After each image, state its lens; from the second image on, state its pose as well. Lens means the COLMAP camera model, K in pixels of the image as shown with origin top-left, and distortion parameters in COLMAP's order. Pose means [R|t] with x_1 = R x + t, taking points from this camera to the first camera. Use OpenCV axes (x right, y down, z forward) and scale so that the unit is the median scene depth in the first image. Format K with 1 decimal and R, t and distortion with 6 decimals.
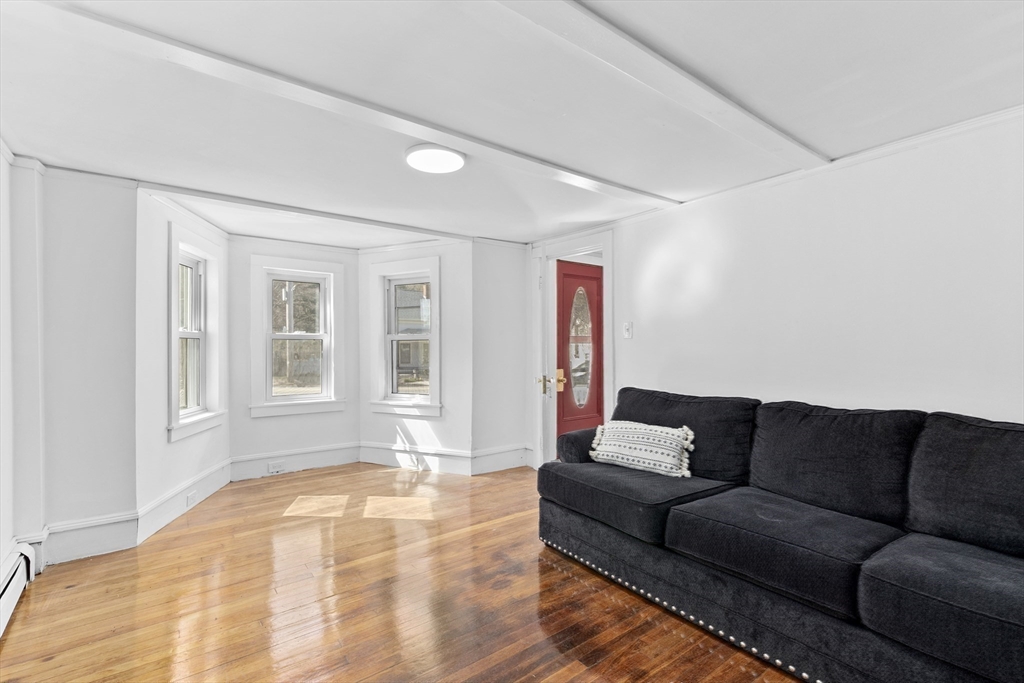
lens RADIAL K [[462.9, 0, 508.5], [0, 462.9, 341.2], [0, 0, 1]] dist [0.012164, -0.001688]
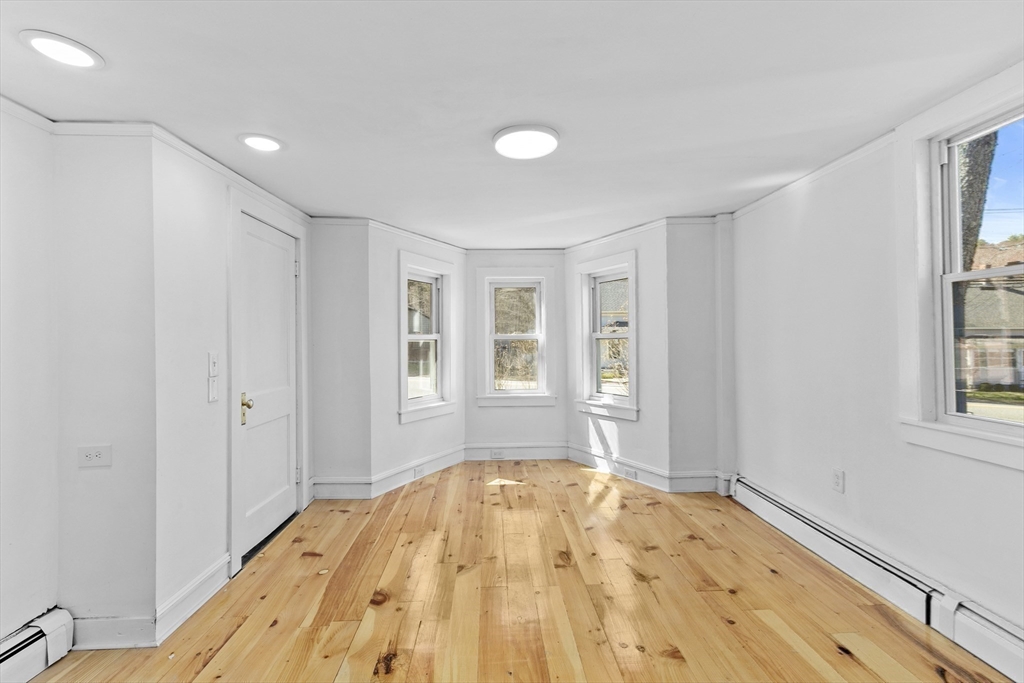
lens RADIAL K [[462.9, 0, 508.5], [0, 462.9, 341.2], [0, 0, 1]] dist [0.012164, -0.001688]
pose [[0.819299, -0.019363, -0.573040, 0.176930], [0.022436, 0.999747, -0.001703, 0.001434], [0.572928, -0.011462, 0.819526, 0.094282]]
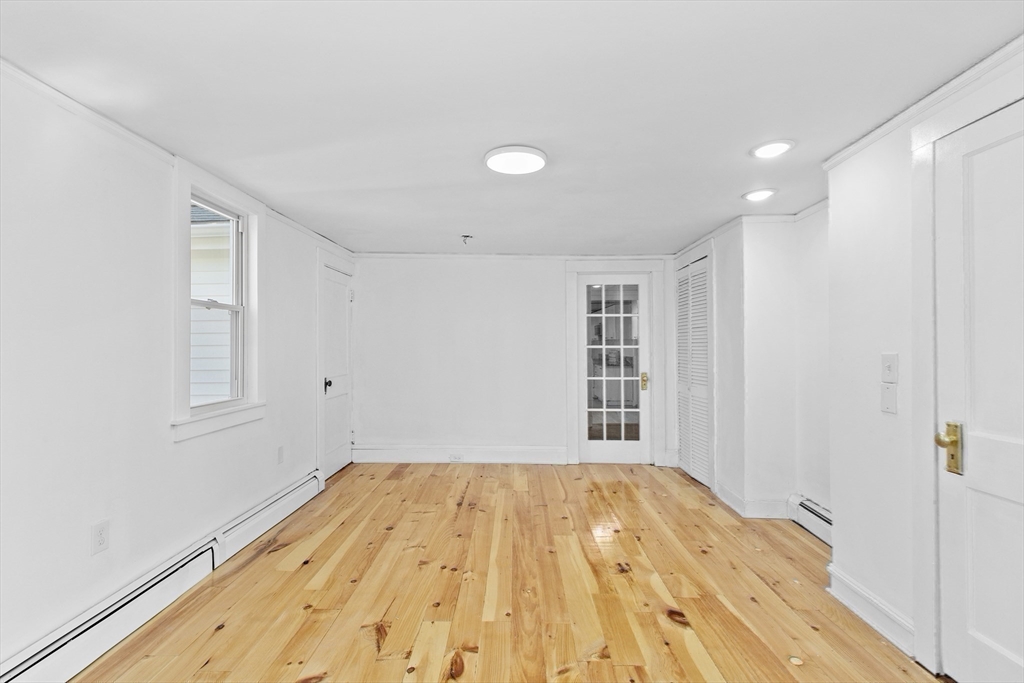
lens RADIAL K [[462.9, 0, 508.5], [0, 462.9, 341.2], [0, 0, 1]] dist [0.012164, -0.001688]
pose [[-0.784925, -0.003892, 0.619579, -0.444065], [-0.006852, 0.999974, -0.002399, -0.002960], [-0.619553, -0.006128, -0.784931, 0.981484]]
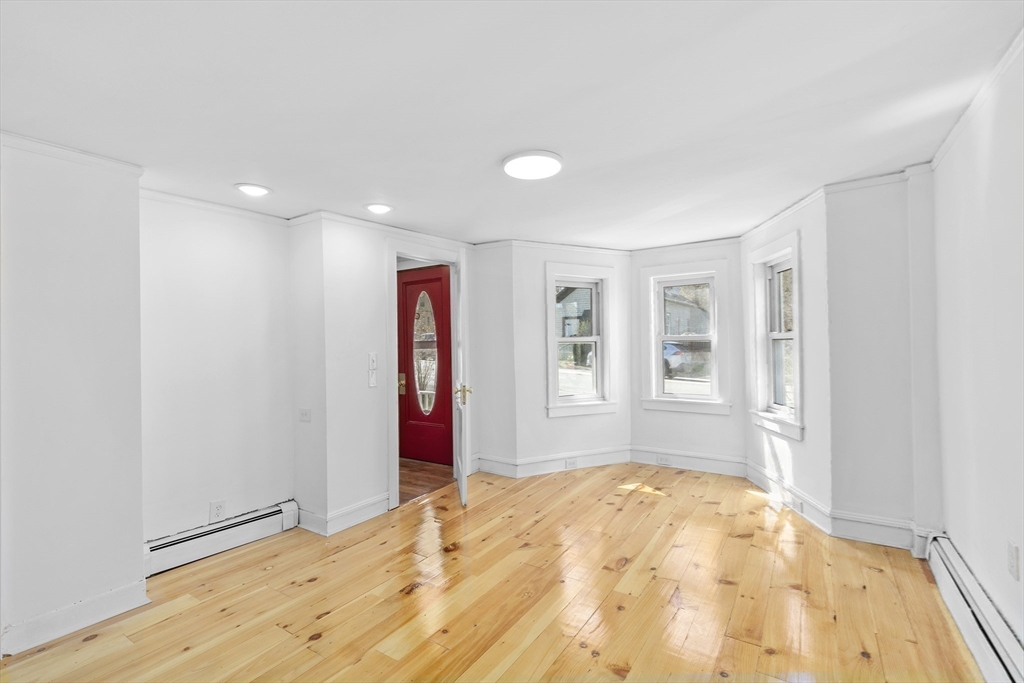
lens RADIAL K [[462.9, 0, 508.5], [0, 462.9, 341.2], [0, 0, 1]] dist [0.012164, -0.001688]
pose [[0.326542, -0.021584, -0.944936, 0.425226], [0.024331, 0.999600, -0.014425, 0.002783], [0.944870, -0.018281, 0.326936, 0.314592]]
